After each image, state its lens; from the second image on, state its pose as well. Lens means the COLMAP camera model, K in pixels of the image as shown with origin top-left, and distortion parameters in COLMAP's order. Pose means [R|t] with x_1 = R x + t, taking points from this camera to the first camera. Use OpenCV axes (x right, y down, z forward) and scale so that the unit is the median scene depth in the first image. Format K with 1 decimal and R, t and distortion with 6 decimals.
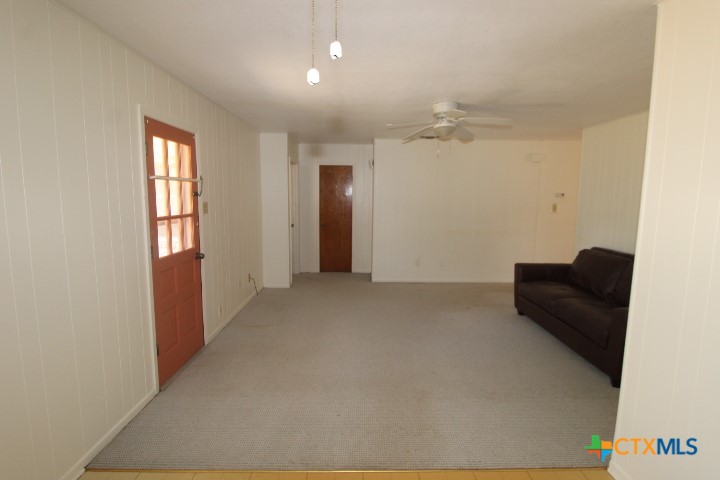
lens RADIAL K [[365.3, 0, 358.8], [0, 365.3, 236.2], [0, 0, 1]] dist [-0.001419, -0.008613]
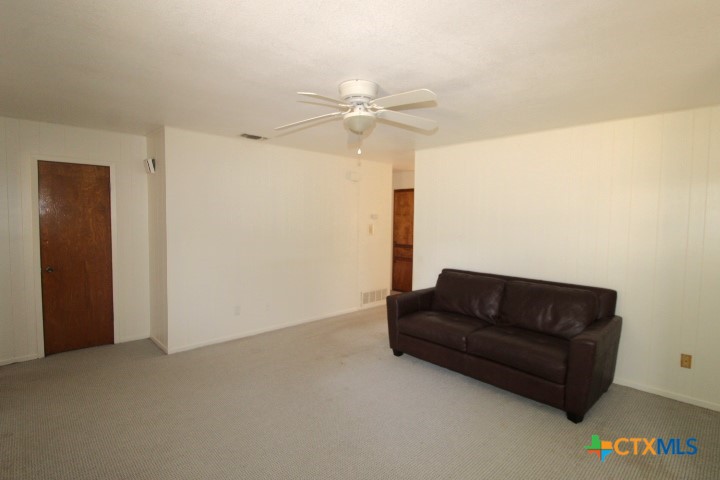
lens RADIAL K [[365.3, 0, 363.1], [0, 365.3, 243.4], [0, 0, 1]] dist [-0.001419, -0.008613]
pose [[0.722552, -0.048848, 0.689588, -0.150011], [0.072061, 0.997388, -0.004855, -0.038255], [-0.687550, 0.053200, 0.724186, 0.317769]]
